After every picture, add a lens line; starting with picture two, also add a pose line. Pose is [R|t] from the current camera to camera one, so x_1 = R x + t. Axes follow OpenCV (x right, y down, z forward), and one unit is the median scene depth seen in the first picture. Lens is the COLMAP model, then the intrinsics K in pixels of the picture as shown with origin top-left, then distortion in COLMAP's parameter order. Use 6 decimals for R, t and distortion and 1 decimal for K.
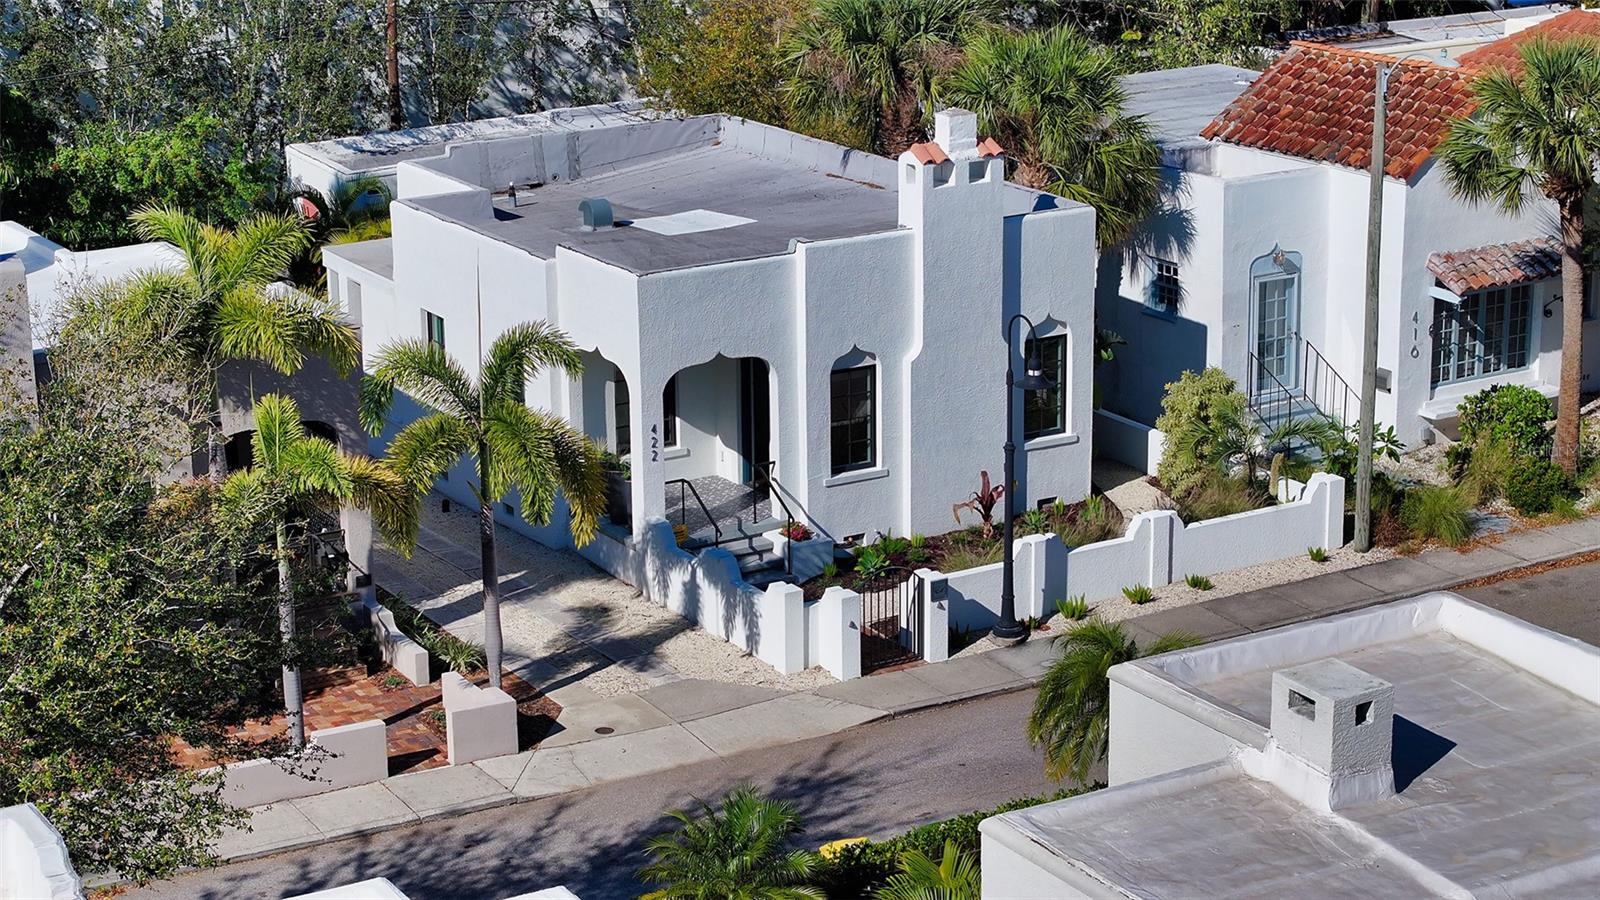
lens RADIAL K [[3203.7, 0, 794.1], [0, 3203.7, 458.8], [0, 0, 1]] dist [-0.182873, 0.538492]
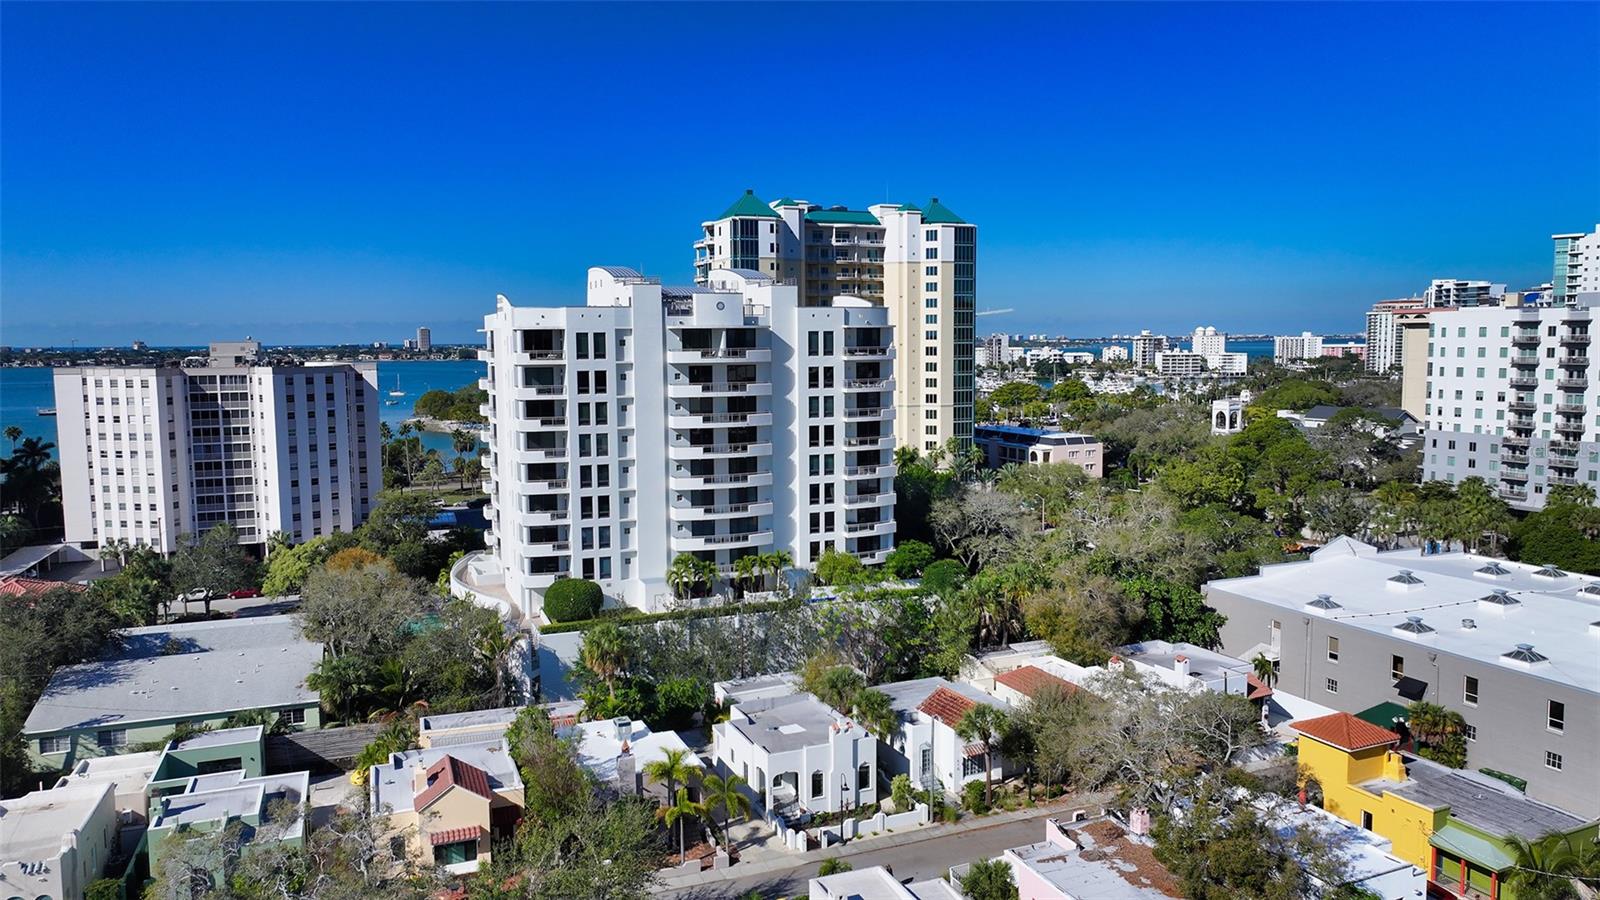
lens RADIAL K [[1120.5, 0, 800.0], [0, 1120.5, 450.0], [0, 0, 1]] dist [0.000964, 0.011477]
pose [[0.989057, 0.017996, -0.146432, 0.219830], [-0.043797, 0.983605, -0.174939, -0.202575], [0.140883, 0.179438, 0.973629, -0.635170]]
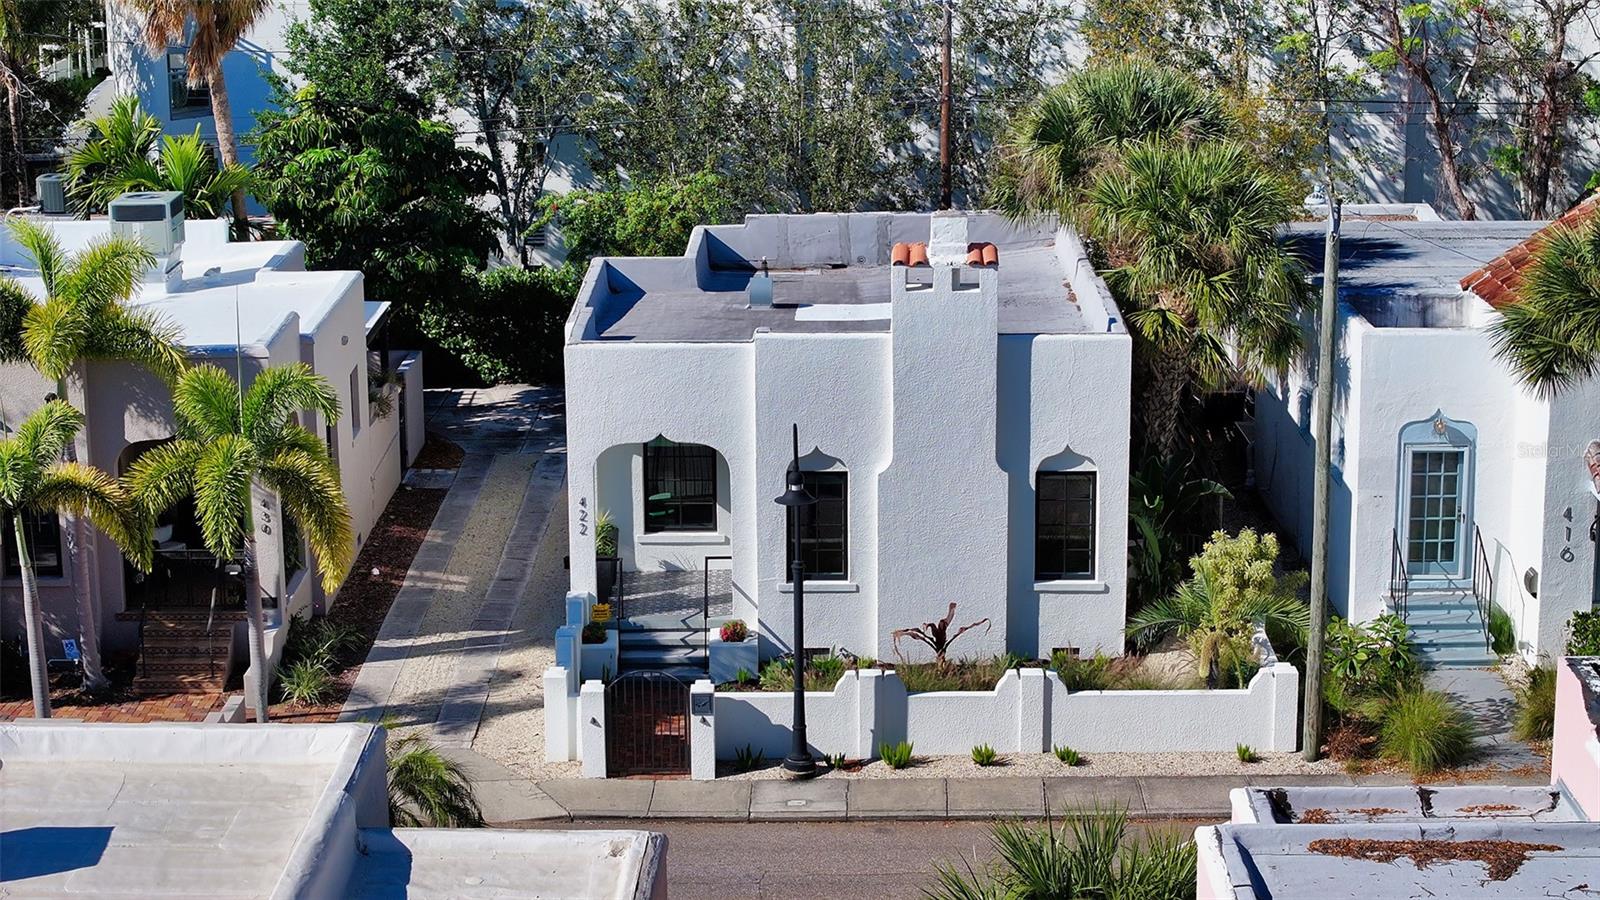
lens RADIAL K [[3203.7, 0, 794.1], [0, 3203.7, 458.8], [0, 0, 1]] dist [-0.182873, 0.538492]
pose [[0.849336, 0.130283, -0.511522, 0.500908], [-0.148162, 0.988946, 0.005871, -0.036973], [0.506633, 0.070802, 0.859250, 0.184089]]
